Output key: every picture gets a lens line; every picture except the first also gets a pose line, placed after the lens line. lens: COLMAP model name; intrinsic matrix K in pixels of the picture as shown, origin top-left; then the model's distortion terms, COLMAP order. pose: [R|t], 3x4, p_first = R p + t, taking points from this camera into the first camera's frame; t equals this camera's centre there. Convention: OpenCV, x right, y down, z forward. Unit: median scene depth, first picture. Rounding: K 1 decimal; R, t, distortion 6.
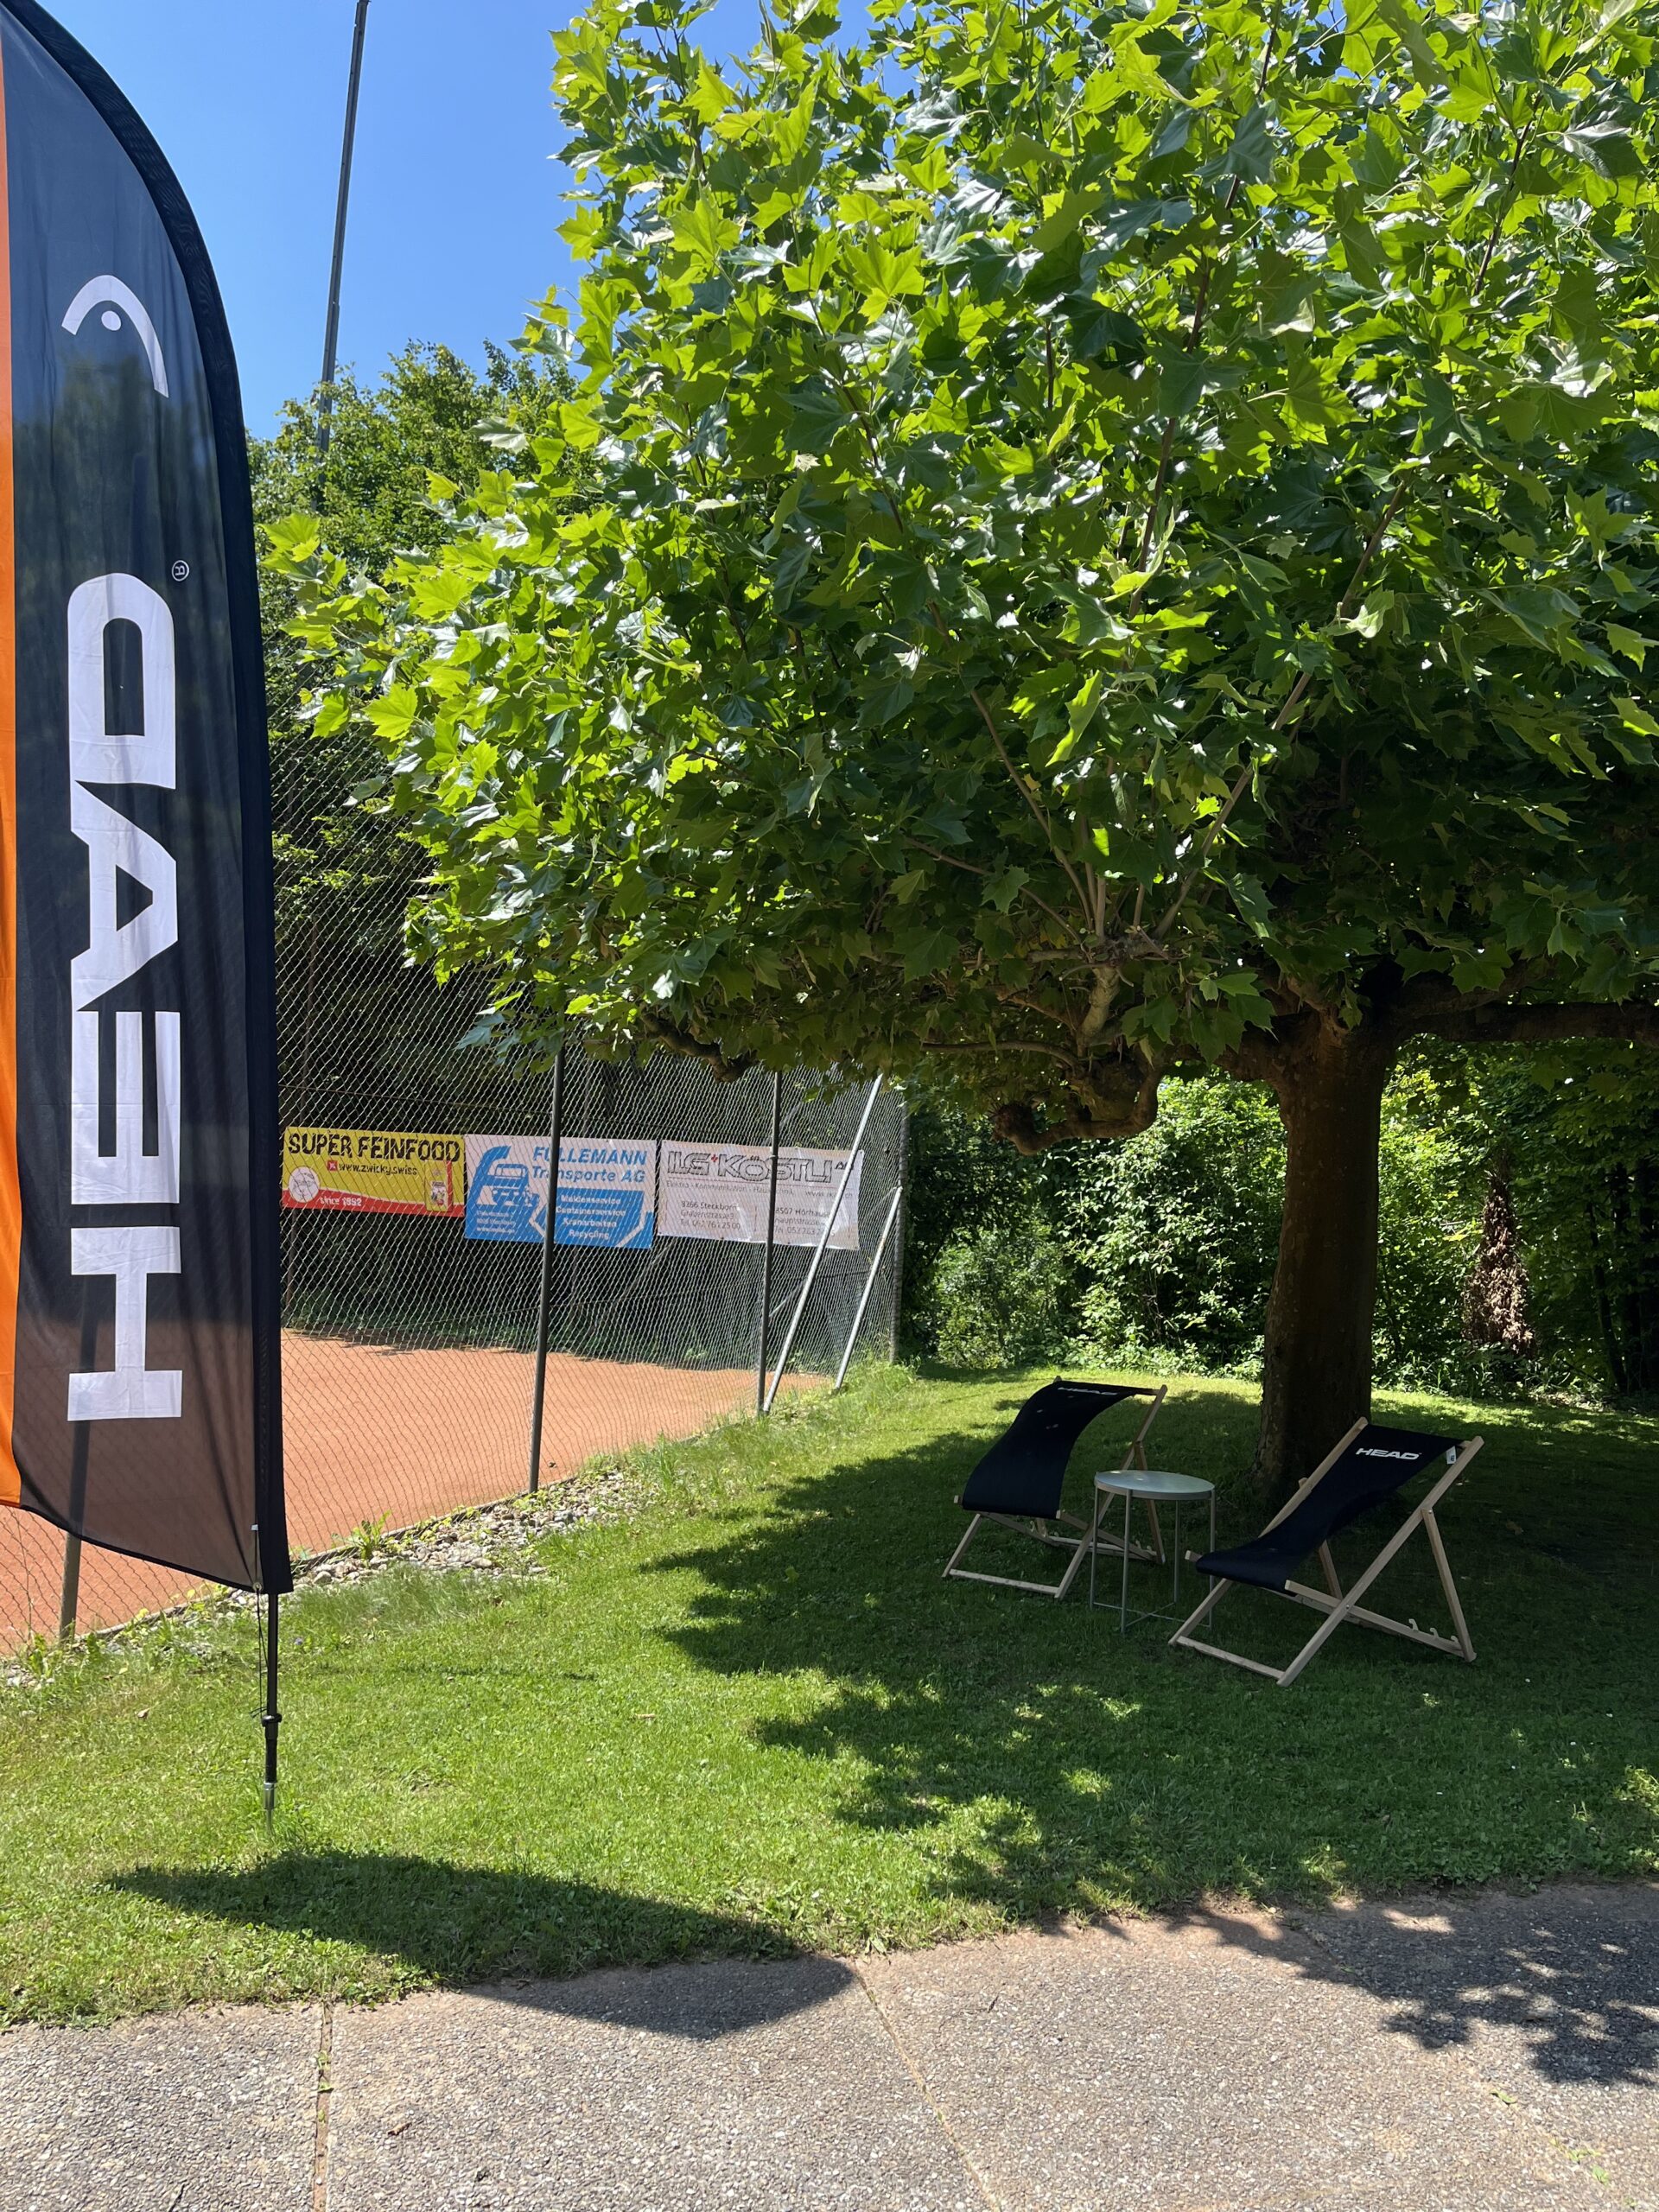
lens RADIAL K [[1737.4, 0, 829.9], [0, 1737.4, 1131.6], [0, 0, 1]] dist [0.090169, -0.077235]
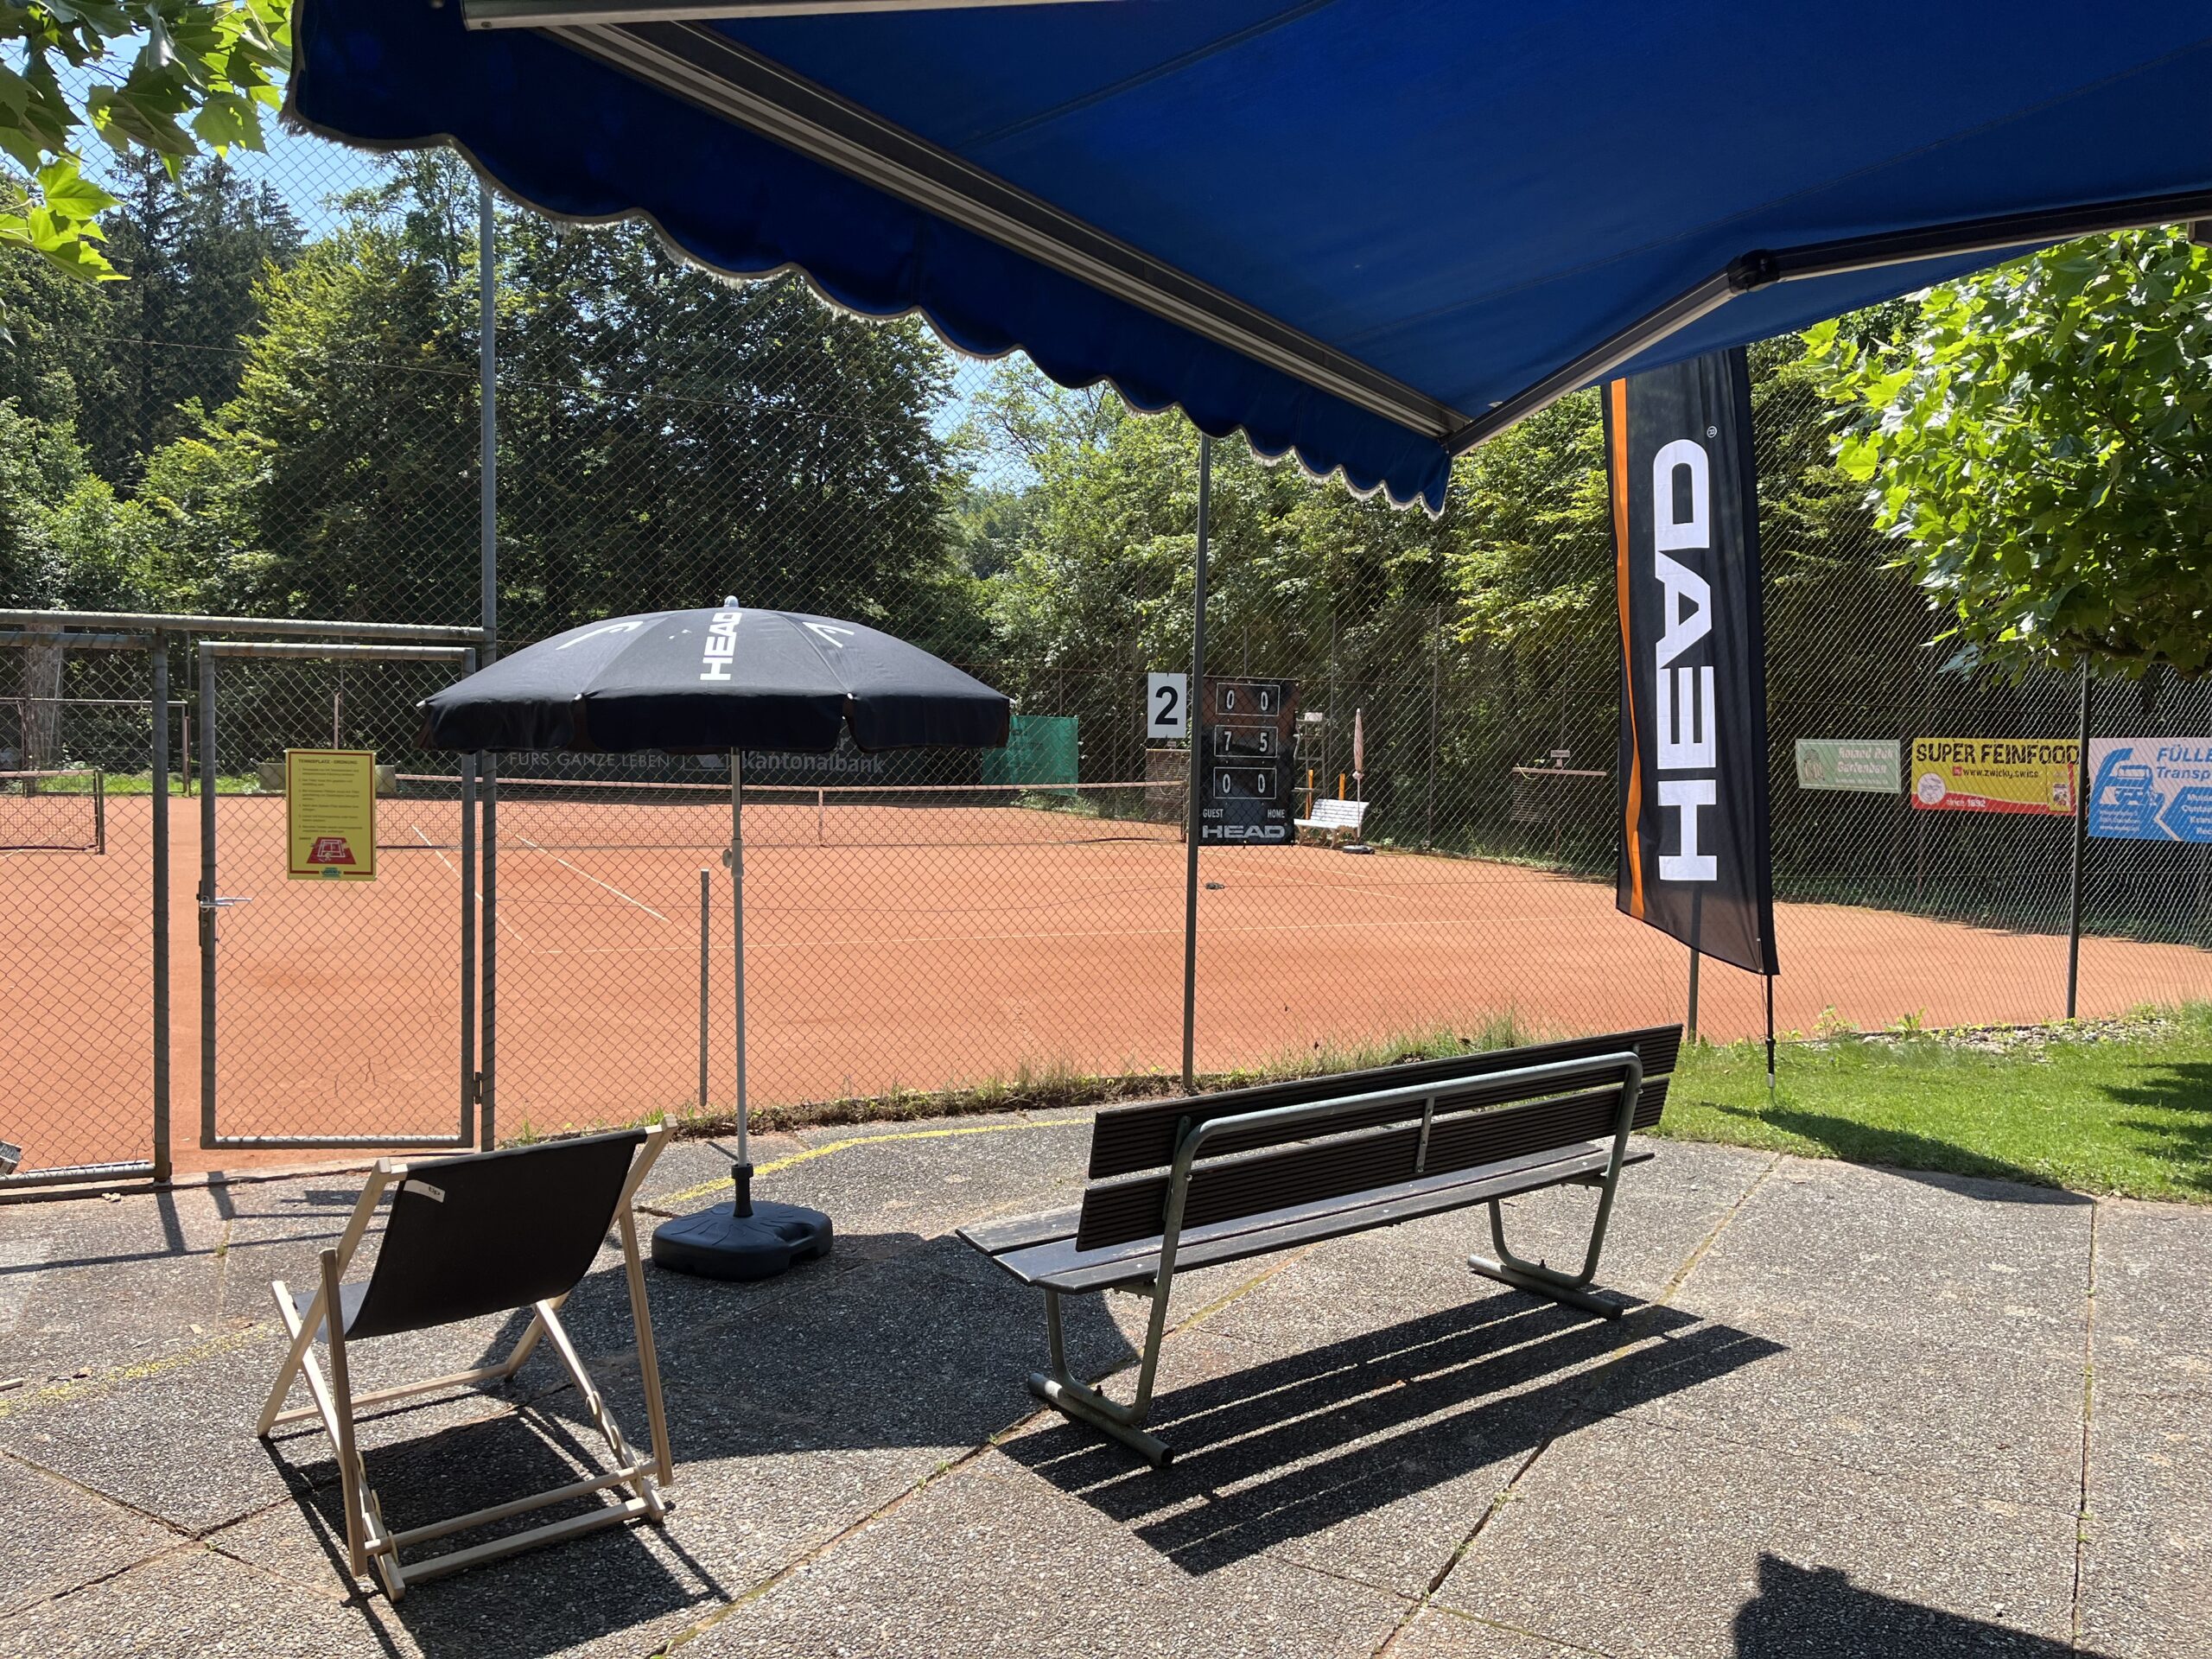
lens RADIAL K [[1737.4, 0, 1106.0], [0, 1737.4, 829.5], [0, 0, 1]] dist [0.090169, -0.077235]
pose [[0.716456, 0.002224, -0.697629, 0.125136], [0.026588, 0.999181, 0.030490, 0.008385], [0.697126, -0.040394, 0.715810, -0.211342]]
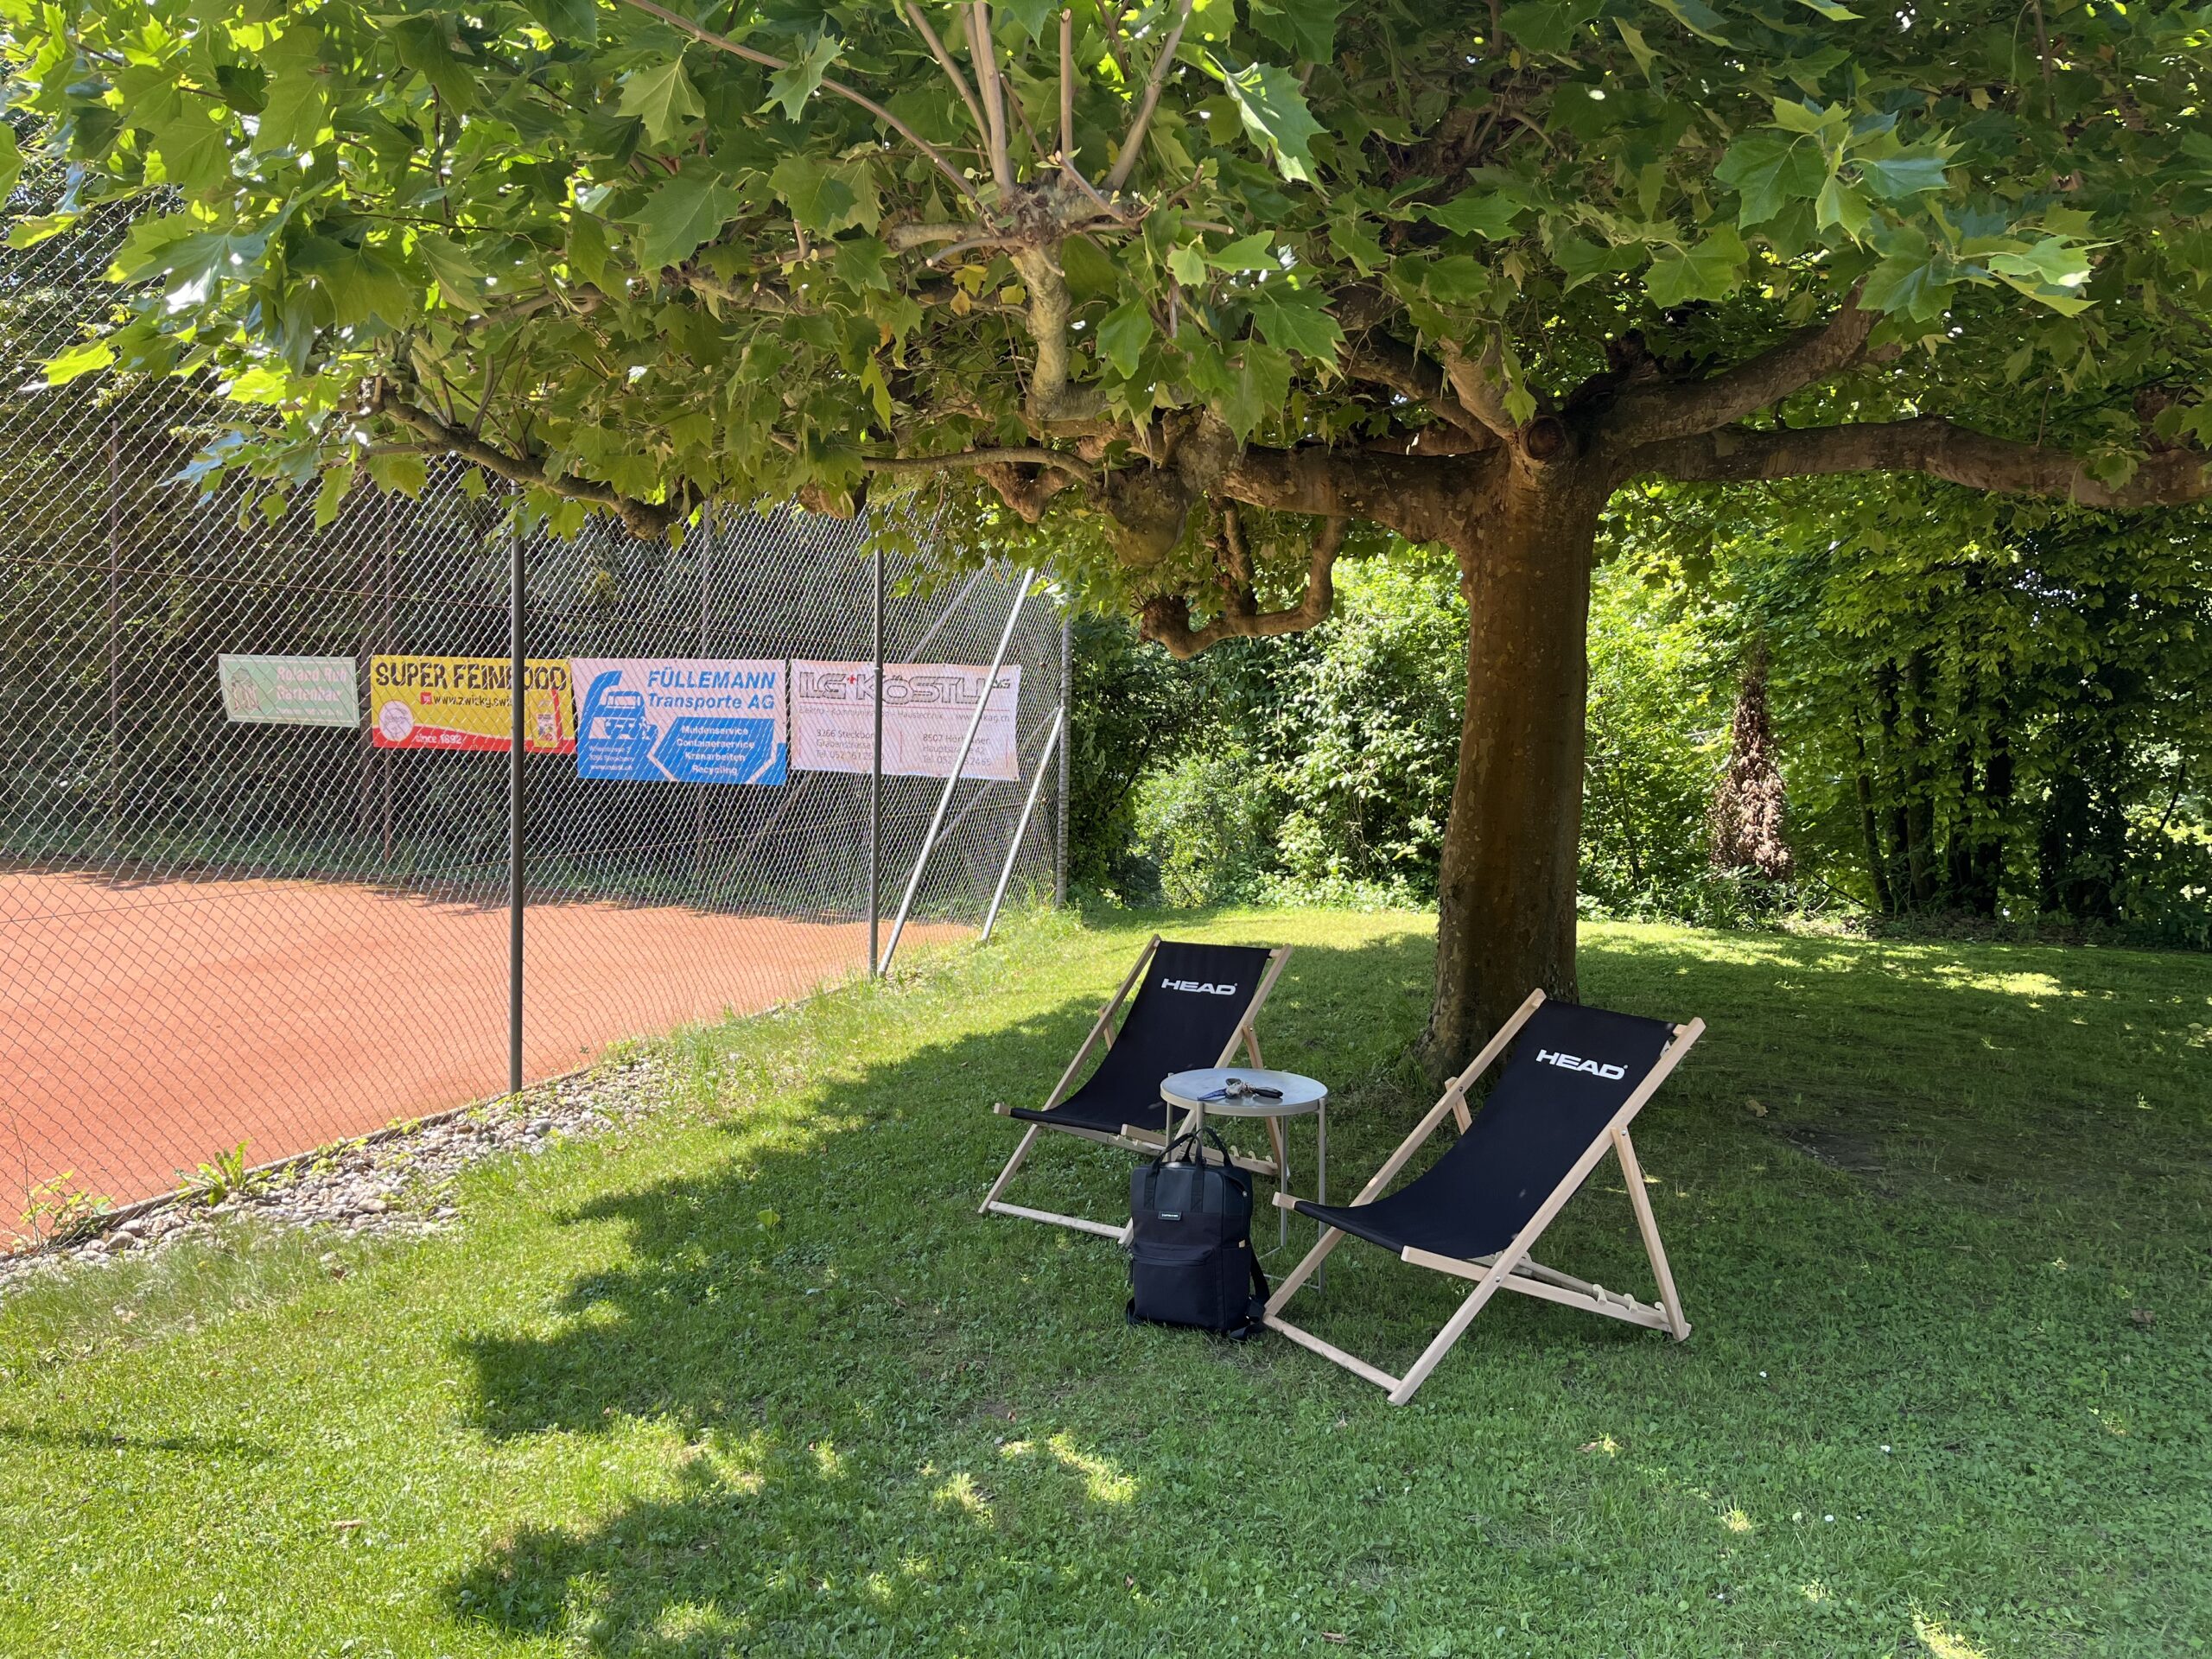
lens RADIAL K [[1707.4, 0, 1106.0], [0, 1707.4, 829.5], [0, 0, 1]] dist [0.084908, -0.067263]
pose [[0.999669, -0.025729, -0.000632, 0.059132], [0.025674, 0.995226, 0.094161, 0.012980], [-0.001794, -0.094146, 0.995557, 0.142219]]
